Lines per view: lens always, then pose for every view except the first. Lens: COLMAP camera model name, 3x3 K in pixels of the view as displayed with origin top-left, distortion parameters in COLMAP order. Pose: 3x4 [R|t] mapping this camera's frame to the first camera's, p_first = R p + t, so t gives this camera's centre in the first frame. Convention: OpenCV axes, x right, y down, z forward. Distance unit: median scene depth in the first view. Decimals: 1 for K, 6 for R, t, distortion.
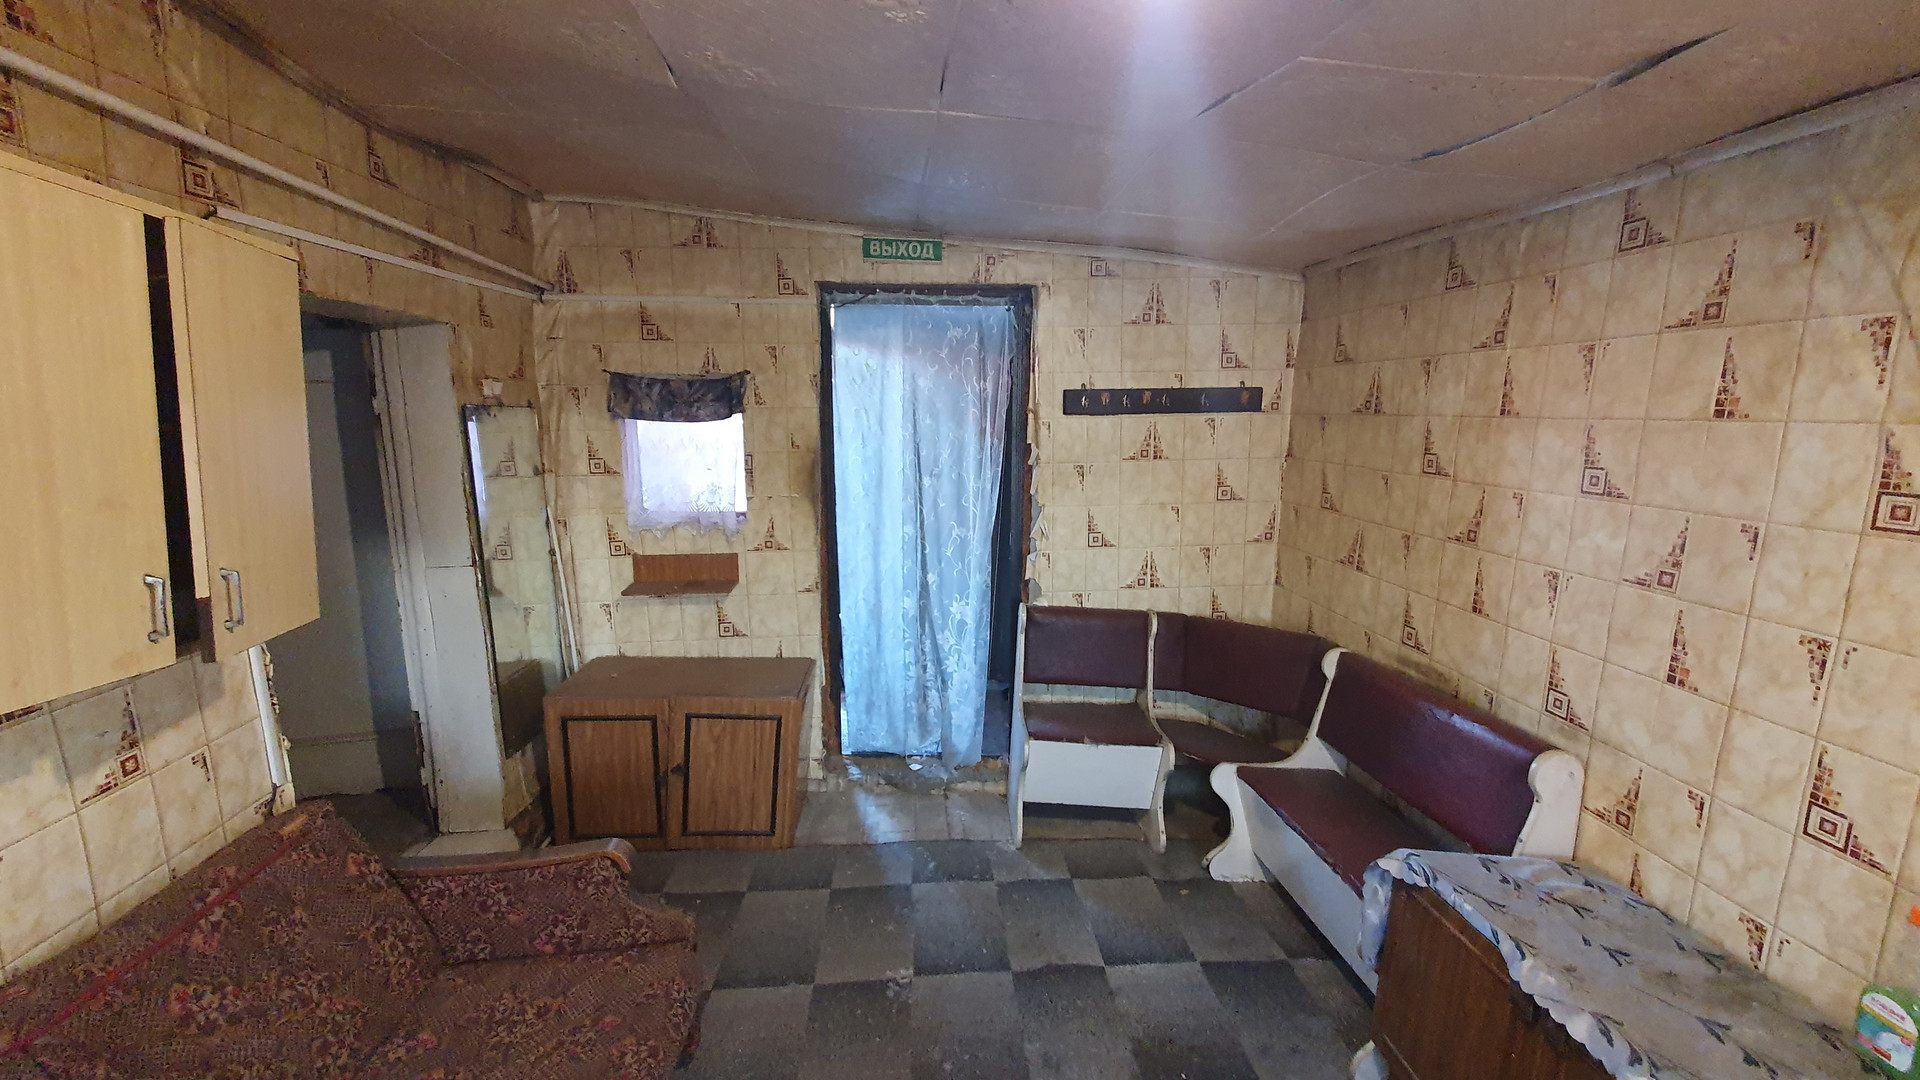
lens RADIAL K [[721.7, 0, 964.6], [0, 721.7, 539.0], [0, 0, 1]] dist [0.000379, 0.000171]
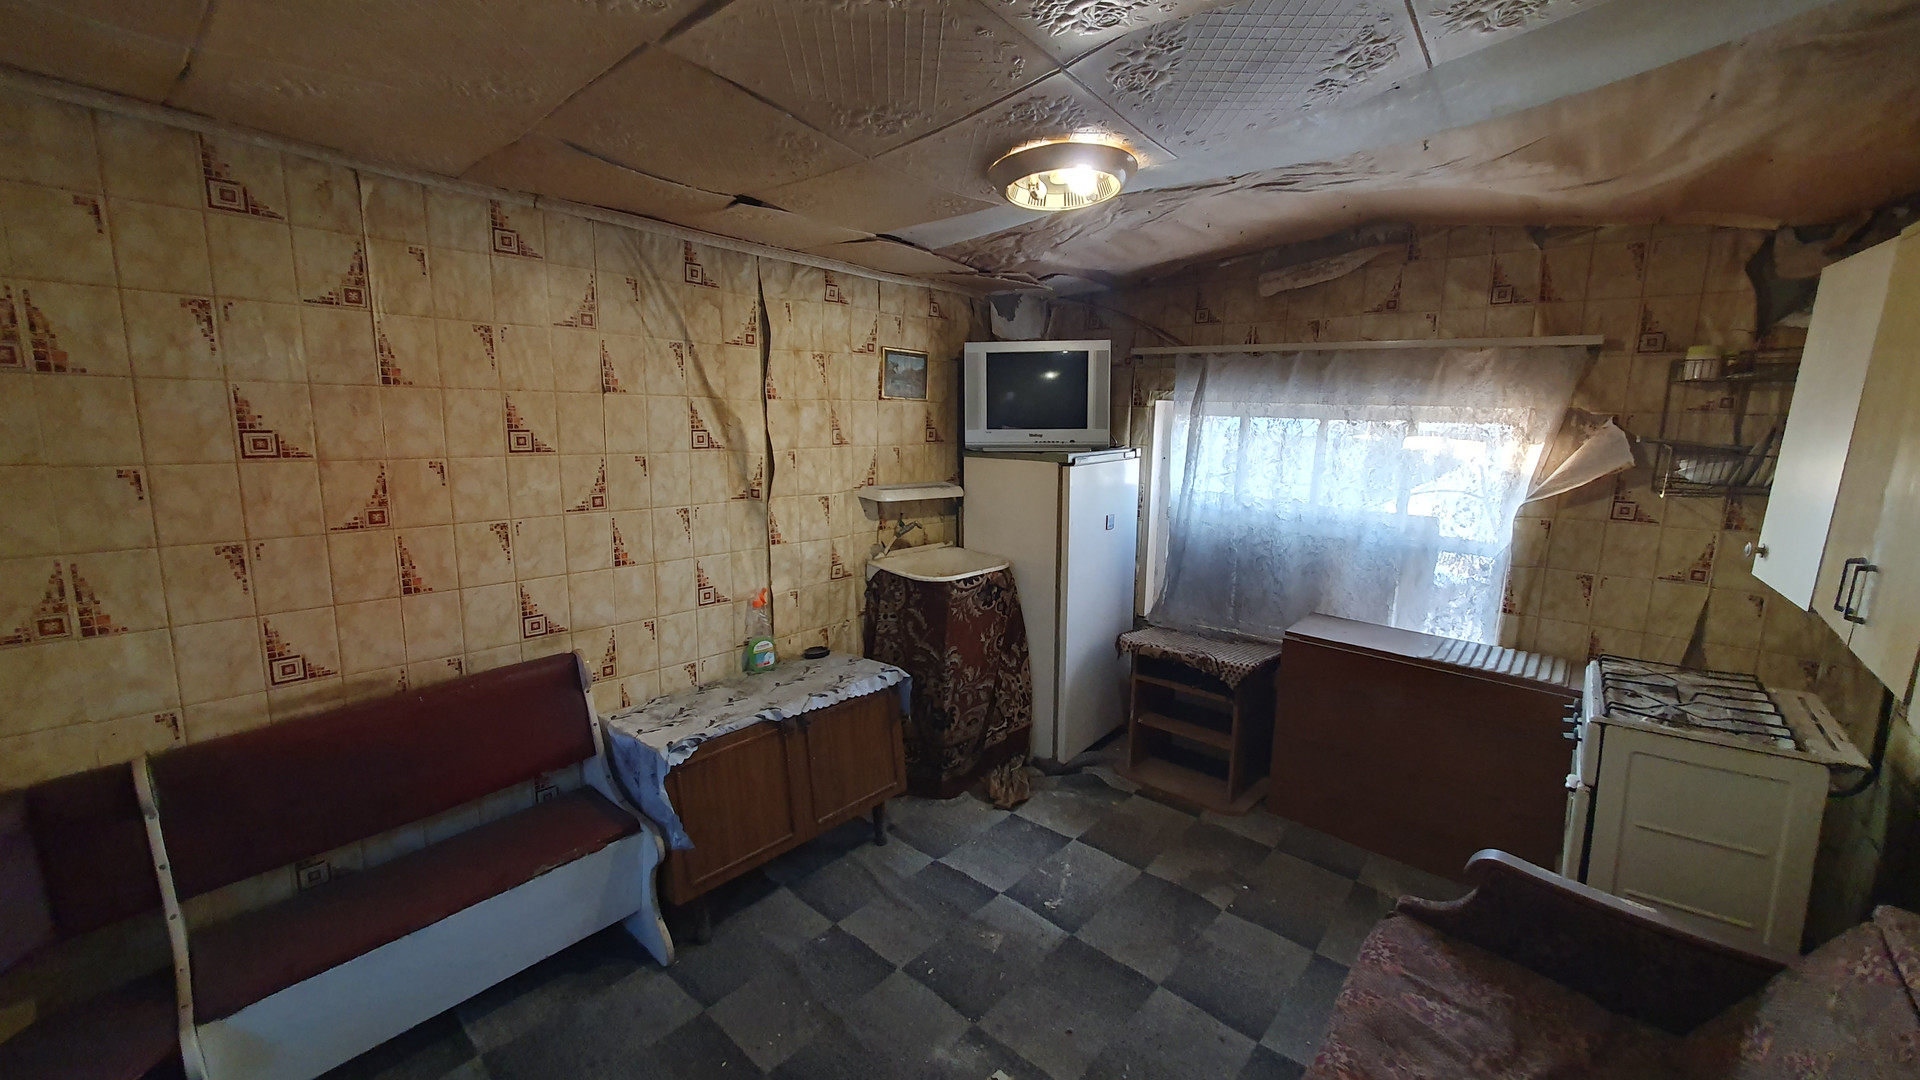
lens RADIAL K [[721.7, 0, 963.5], [0, 721.7, 533.1], [0, 0, 1]] dist [0.000379, 0.000171]
pose [[-0.666717, -0.164922, 0.726835, -0.550116], [0.090858, 0.949952, 0.298891, -0.232349], [-0.739752, 0.265315, -0.618365, 1.256794]]
